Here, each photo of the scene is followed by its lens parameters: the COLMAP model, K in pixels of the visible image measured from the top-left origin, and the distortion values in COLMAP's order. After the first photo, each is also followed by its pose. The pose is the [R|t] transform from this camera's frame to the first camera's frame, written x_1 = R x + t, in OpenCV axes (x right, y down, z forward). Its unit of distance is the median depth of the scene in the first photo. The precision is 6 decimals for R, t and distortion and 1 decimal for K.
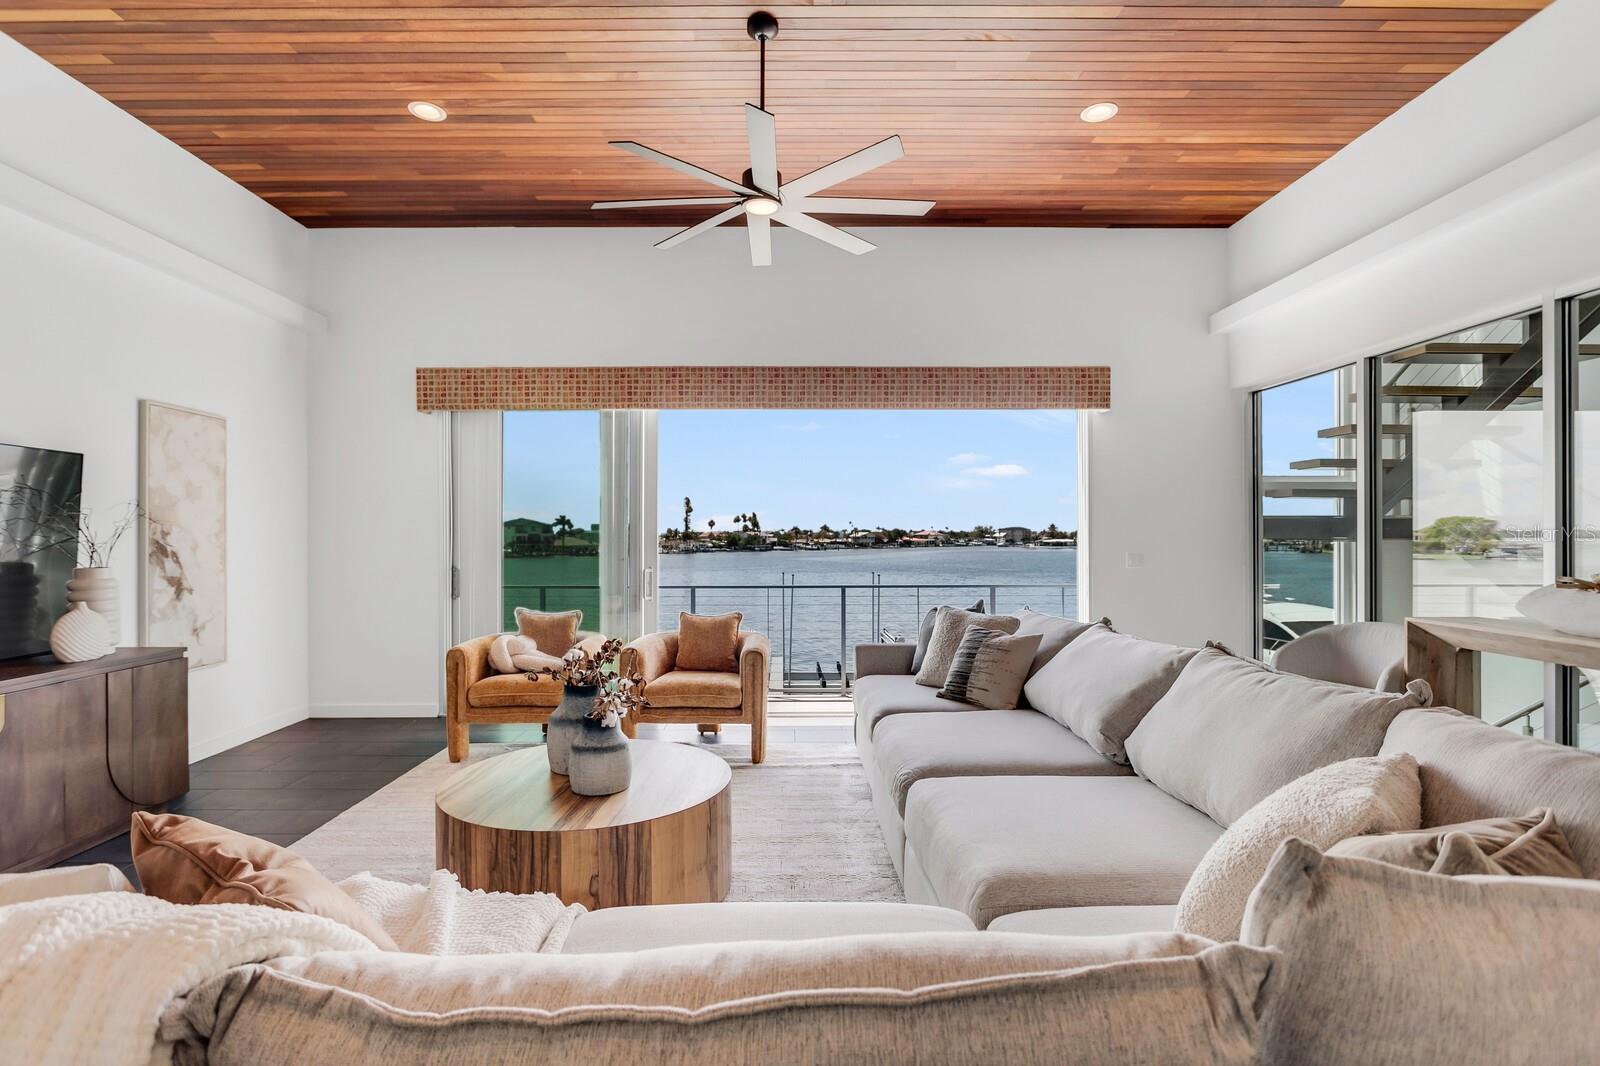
lens RADIAL K [[749.0, 0, 798.2], [0, 749.0, 538.3], [0, 0, 1]] dist [0.000604, 0.000233]
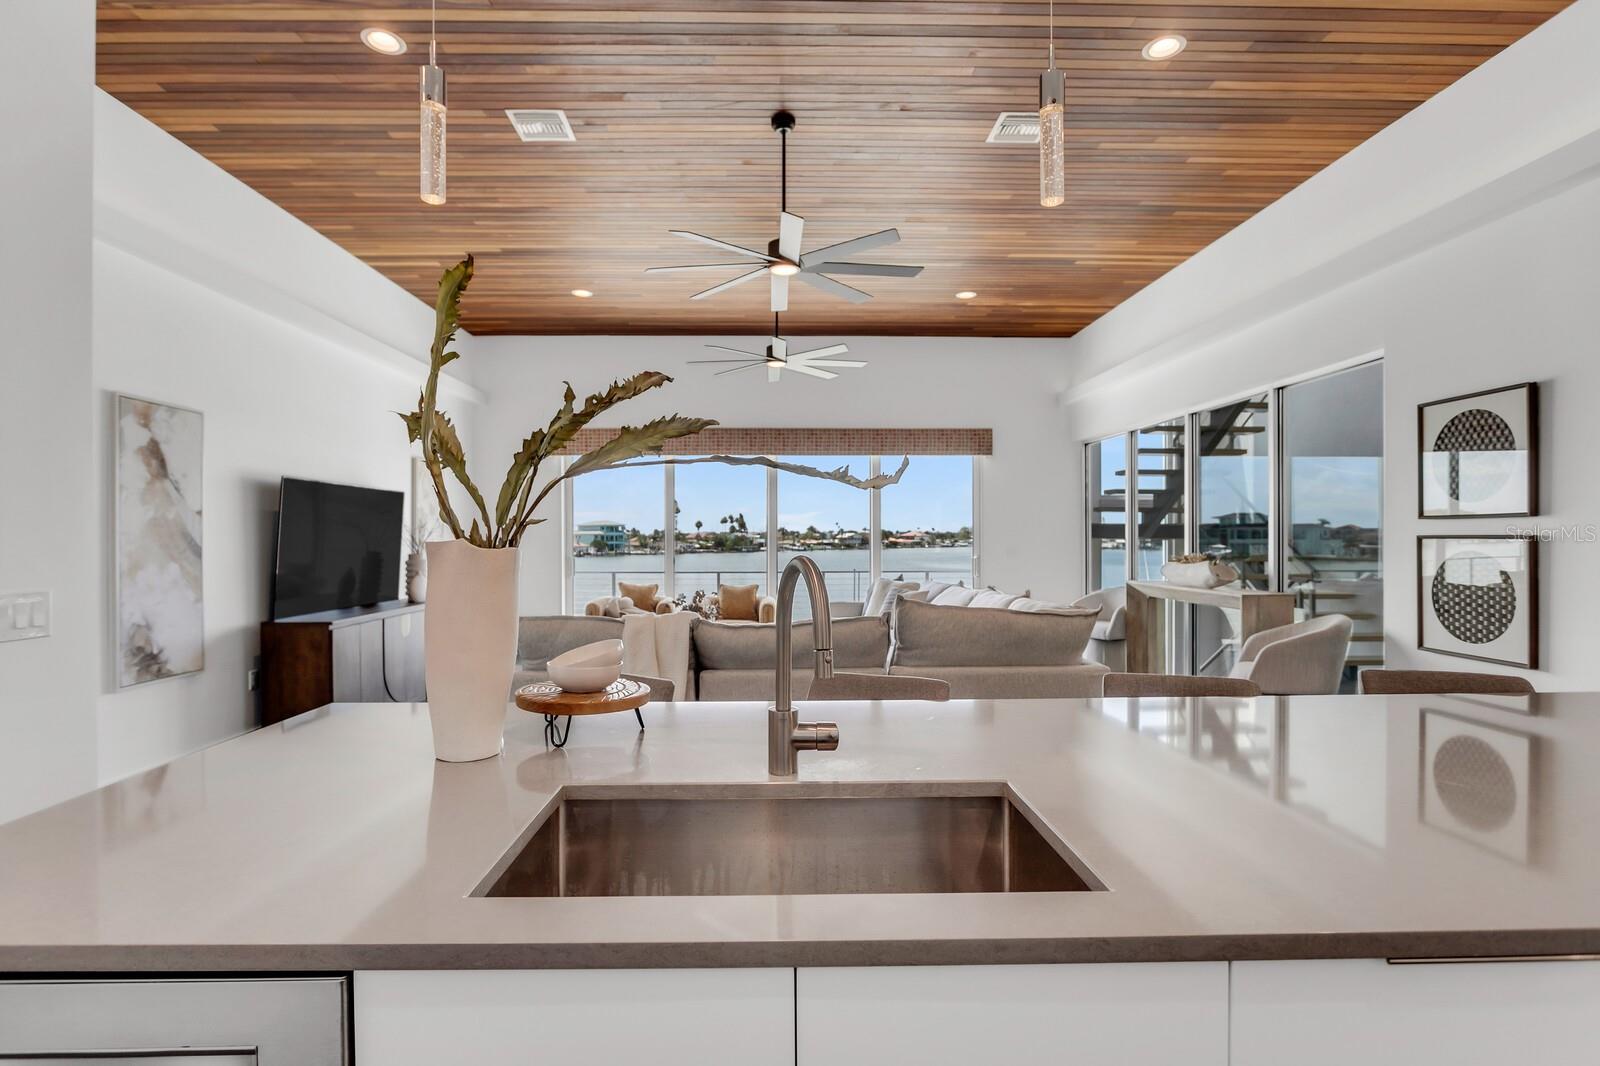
lens RADIAL K [[749.0, 0, 798.2], [0, 749.0, 538.3], [0, 0, 1]] dist [0.000604, 0.000233]
pose [[0.999944, 0.003286, -0.010065, 0.024542], [-0.003298, 0.999994, -0.001254, 0.005417], [0.010061, 0.001288, 0.999949, -0.608419]]
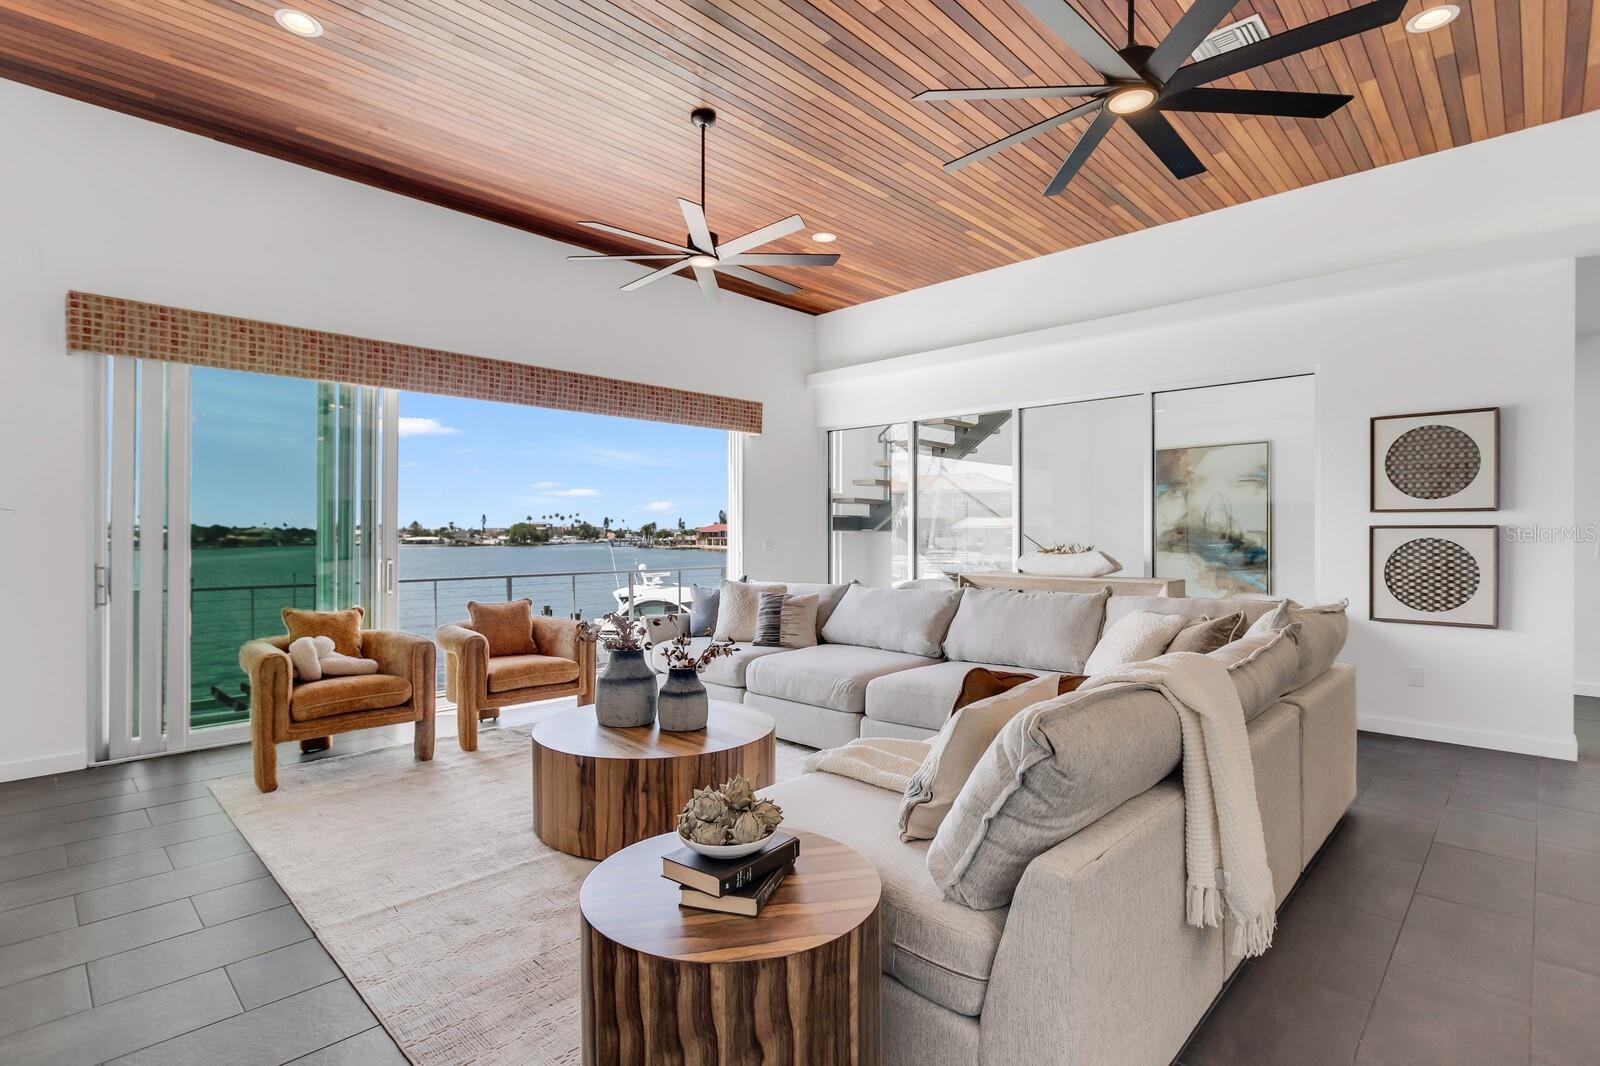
lens RADIAL K [[770.3, 0, 795.6], [0, 770.3, 526.8], [0, 0, 1]] dist [0.035438, -0.000107]
pose [[0.713355, 0.006262, 0.700775, -0.533246], [0.002240, 0.999935, -0.011215, 0.010014], [-0.700799, 0.009570, 0.713294, -0.032686]]
